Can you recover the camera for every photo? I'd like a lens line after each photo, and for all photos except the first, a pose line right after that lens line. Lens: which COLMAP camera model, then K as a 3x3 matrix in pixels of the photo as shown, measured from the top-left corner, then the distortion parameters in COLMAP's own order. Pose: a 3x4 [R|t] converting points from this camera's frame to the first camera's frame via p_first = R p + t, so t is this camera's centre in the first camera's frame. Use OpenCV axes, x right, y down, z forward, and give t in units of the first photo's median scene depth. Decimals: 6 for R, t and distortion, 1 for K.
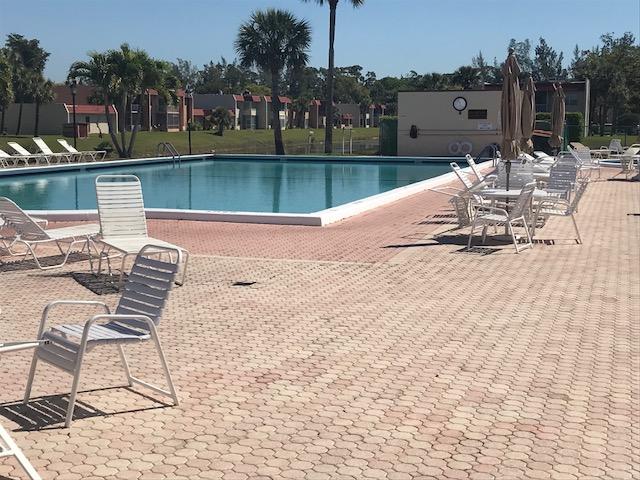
lens RADIAL K [[1274.1, 0, 321.7], [0, 1274.1, 244.0], [0, 0, 1]] dist [0.201205, 0.000000]
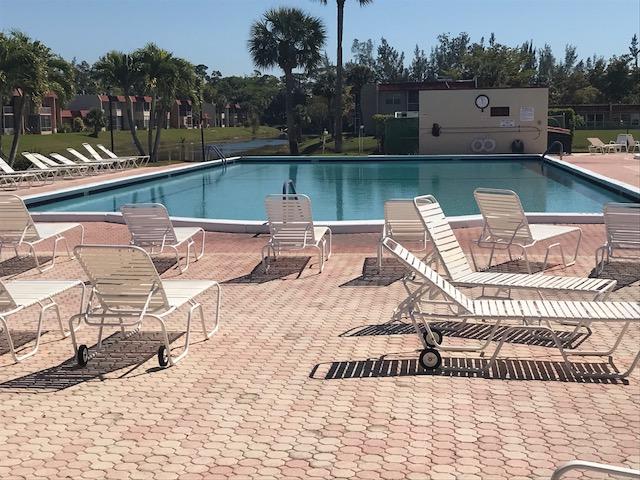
lens RADIAL K [[1274.1, 0, 320.8], [0, 1274.1, 236.1], [0, 0, 1]] dist [0.201205, 0.000000]
pose [[0.970761, -0.036577, 0.237245, -0.247407], [0.037801, 0.999285, -0.000612, -0.007279], [-0.237053, 0.009562, 0.971450, 0.046884]]
